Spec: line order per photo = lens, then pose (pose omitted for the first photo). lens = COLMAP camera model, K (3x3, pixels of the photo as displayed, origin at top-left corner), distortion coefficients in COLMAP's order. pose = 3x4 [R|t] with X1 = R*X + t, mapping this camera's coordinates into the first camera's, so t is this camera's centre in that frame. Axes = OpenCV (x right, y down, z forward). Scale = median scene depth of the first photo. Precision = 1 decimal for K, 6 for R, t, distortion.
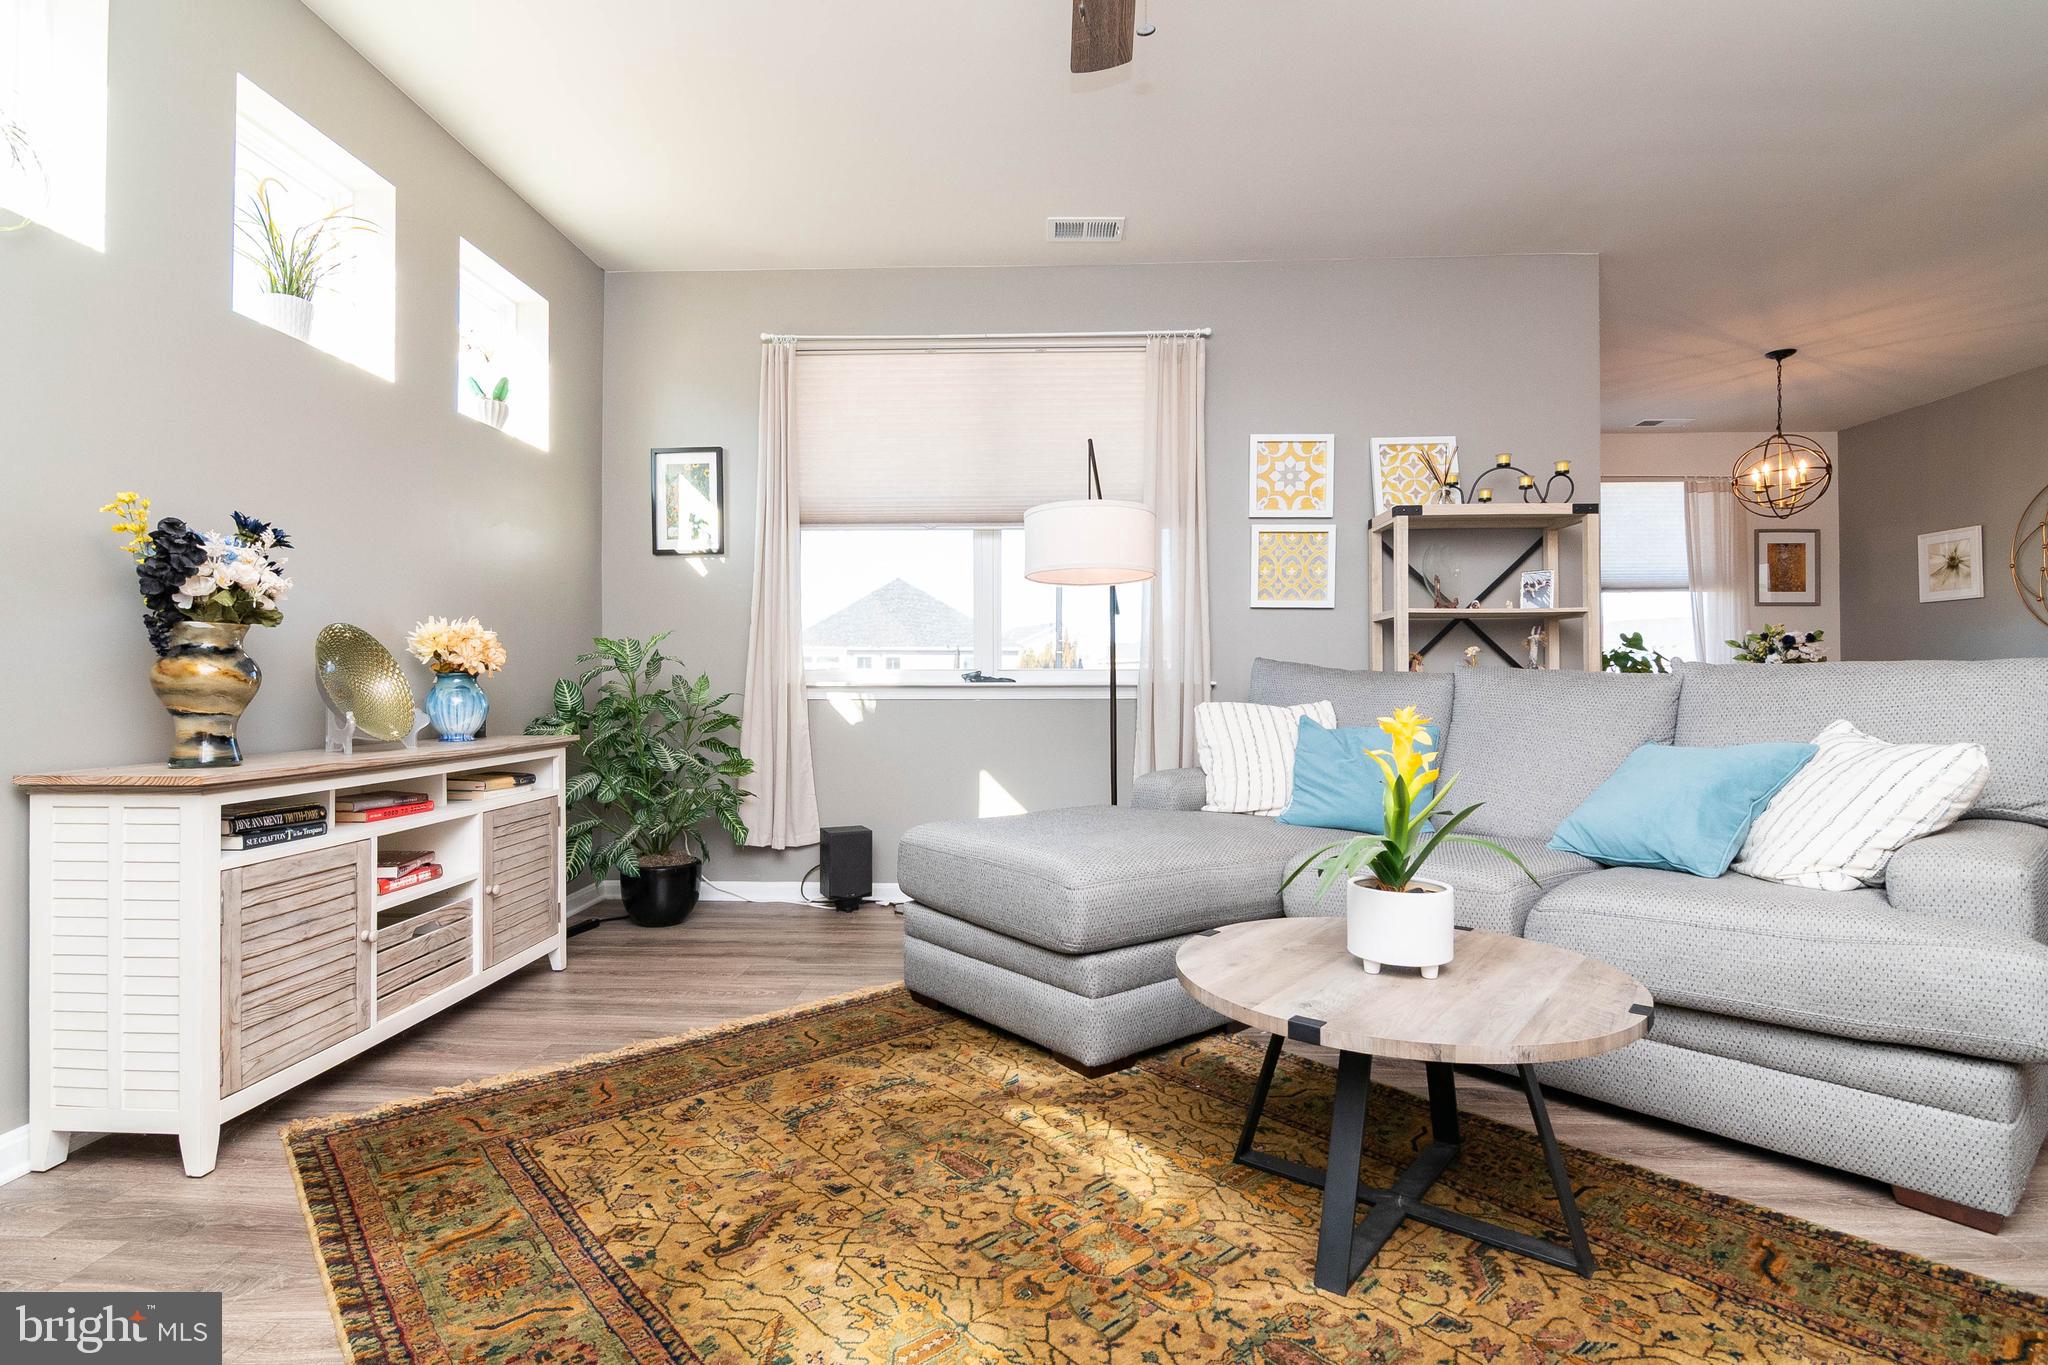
lens RADIAL K [[1002.7, 0, 1022.3], [0, 1002.7, 674.5], [0, 0, 1]] dist [-0.001582, -0.008466]
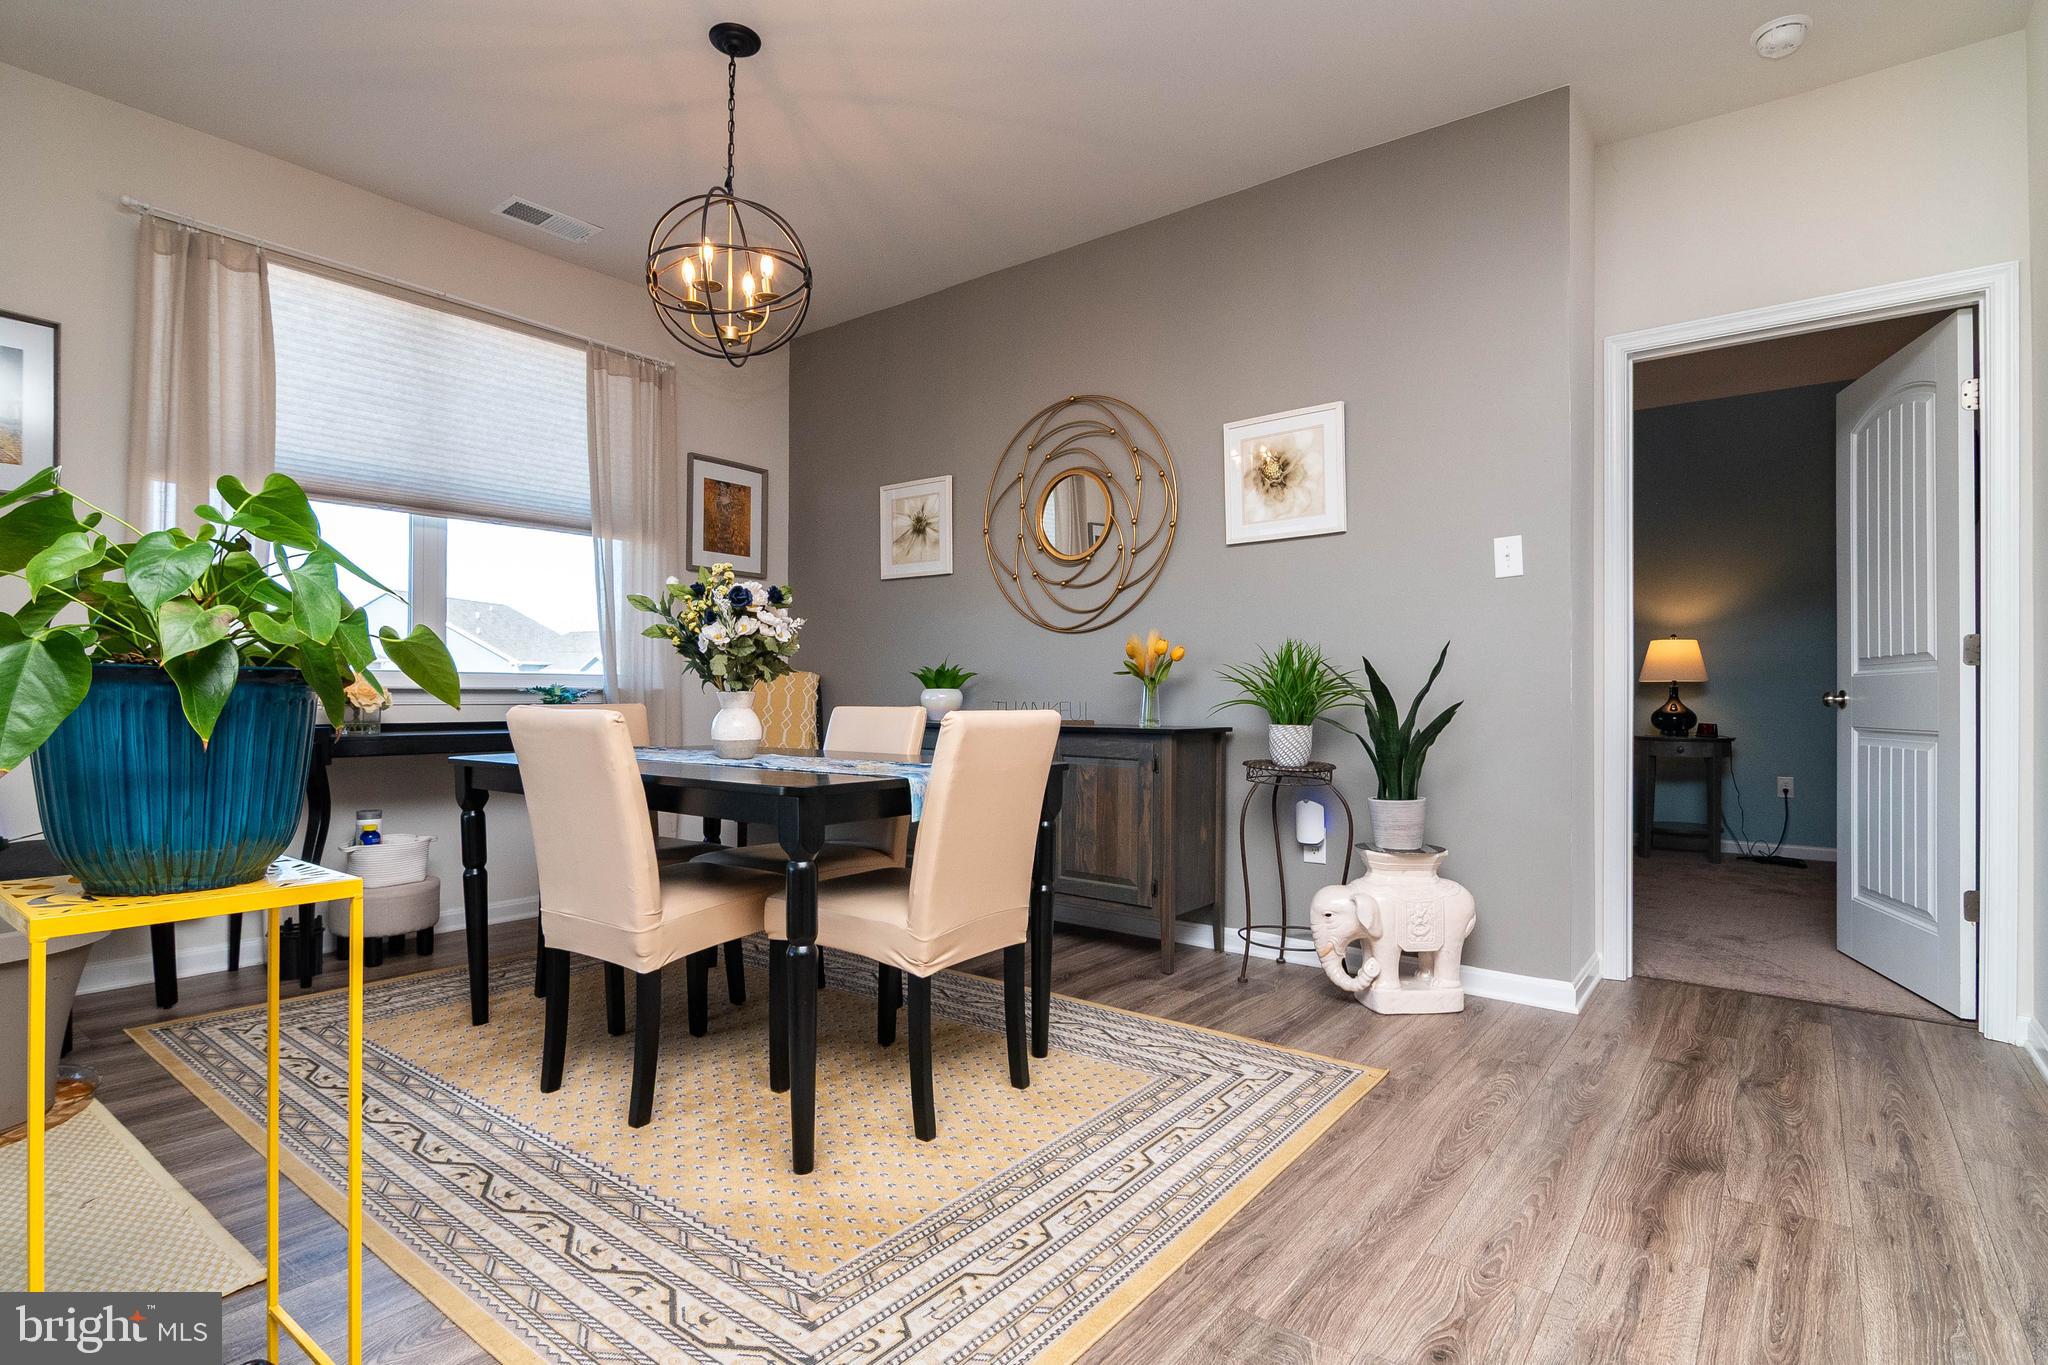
lens RADIAL K [[1003.7, 0, 1013.4], [0, 1003.7, 688.3], [0, 0, 1]] dist [-0.003902, -0.005830]
pose [[0.586465, 0.008731, 0.809927, 0.554456], [-0.013390, 0.999910, -0.001083, 0.010999], [-0.809864, -0.010210, 0.586529, 0.746017]]
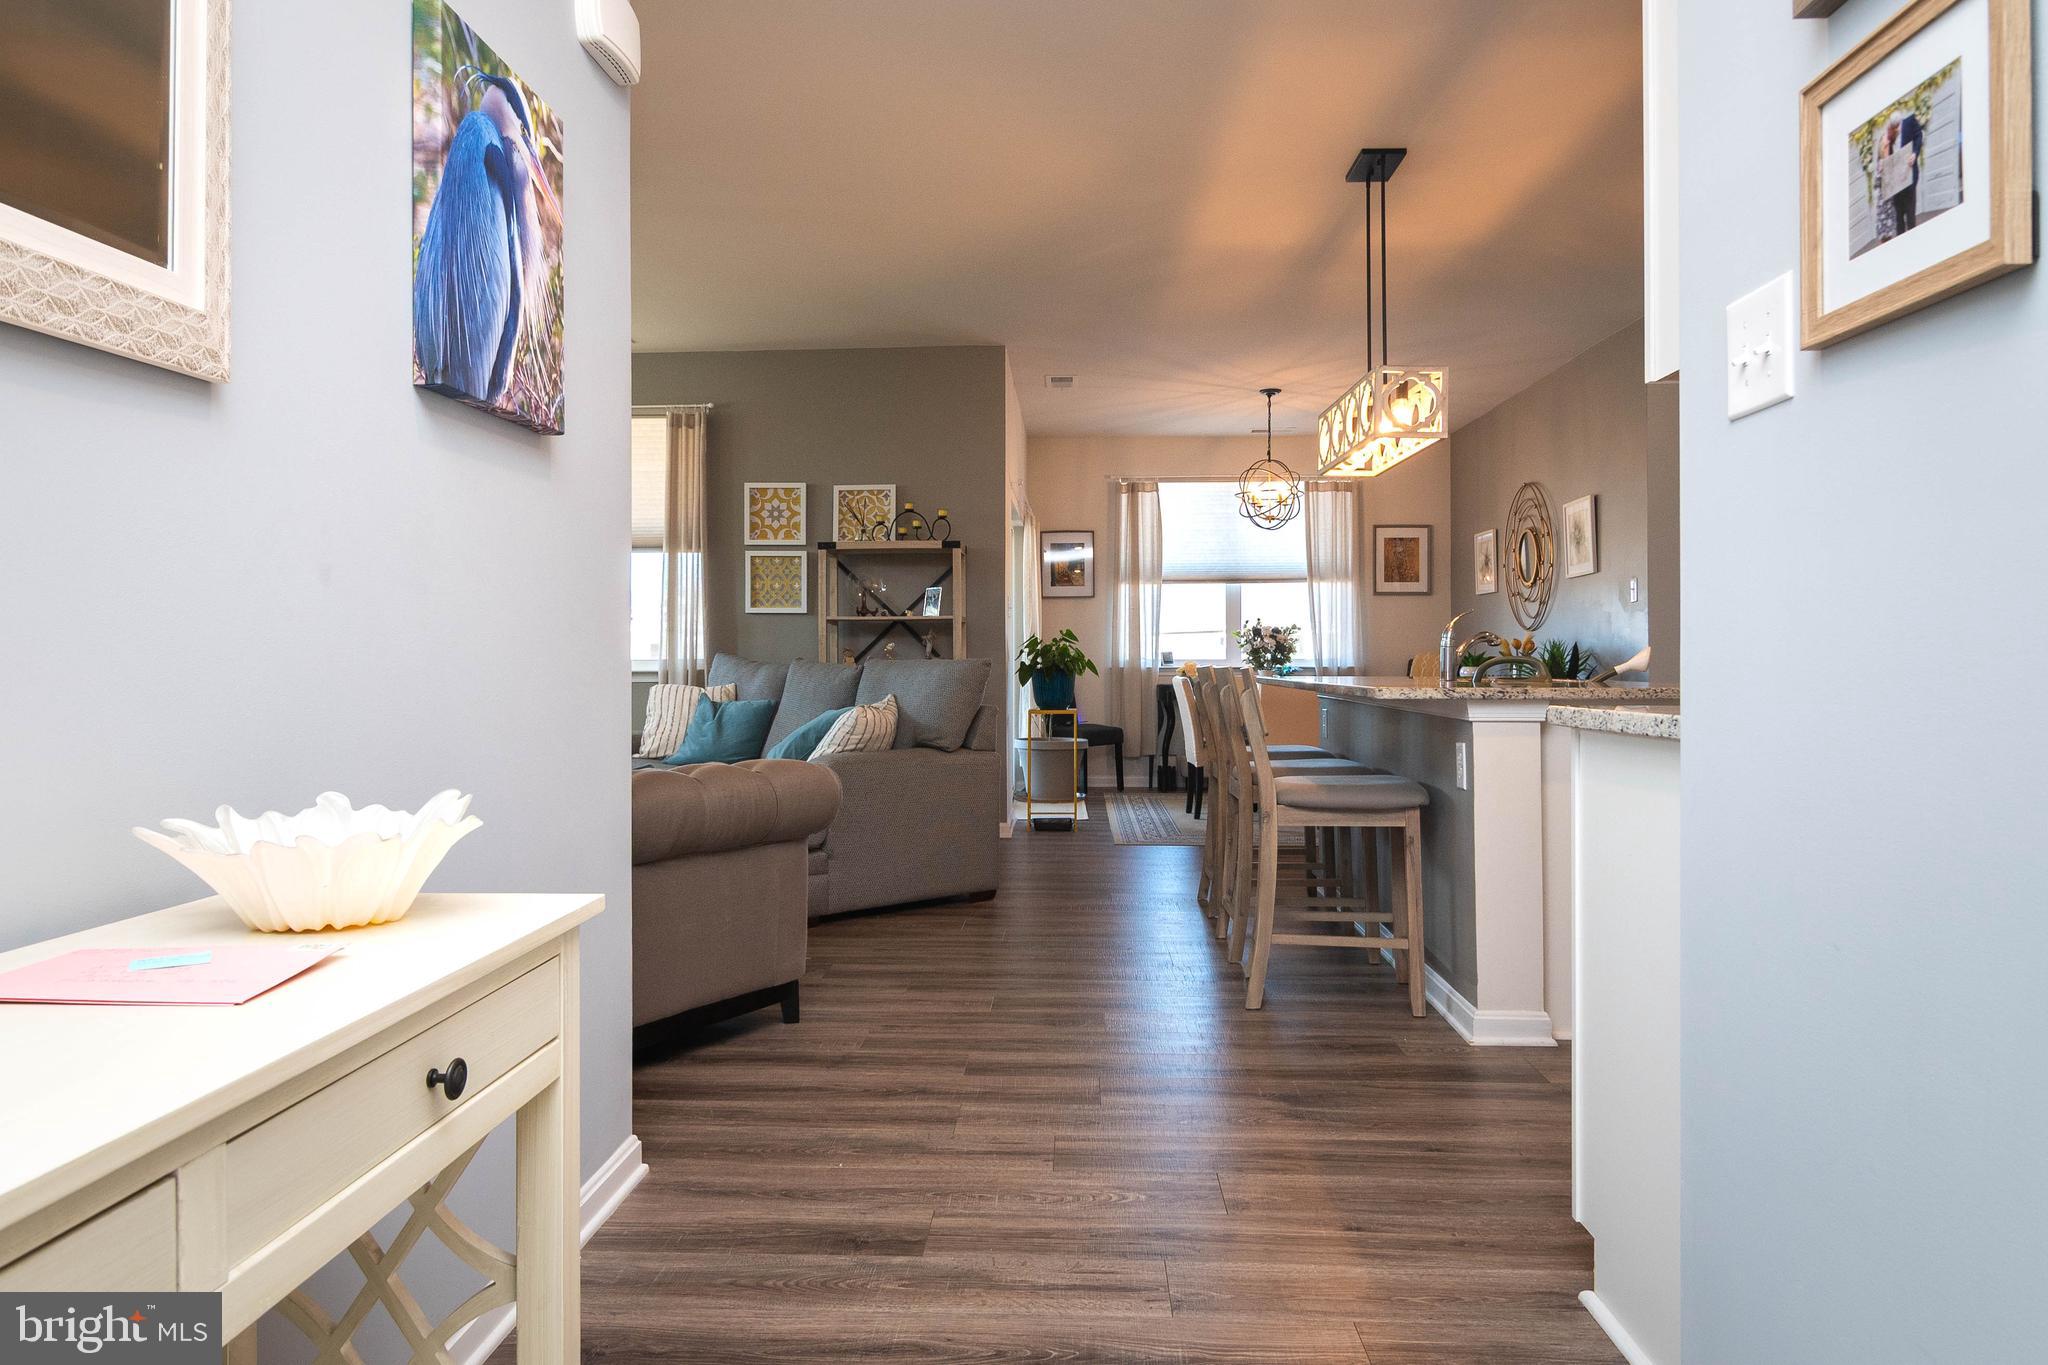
lens RADIAL K [[1331.6, 0, 1028.2], [0, 1331.6, 653.1], [0, 0, 1]] dist [-0.000122, -0.000182]
pose [[0.999989, -0.002221, -0.004087, 0.613358], [0.002237, 0.999989, 0.004007, -0.020335], [0.004078, -0.004016, 0.999984, -0.765830]]
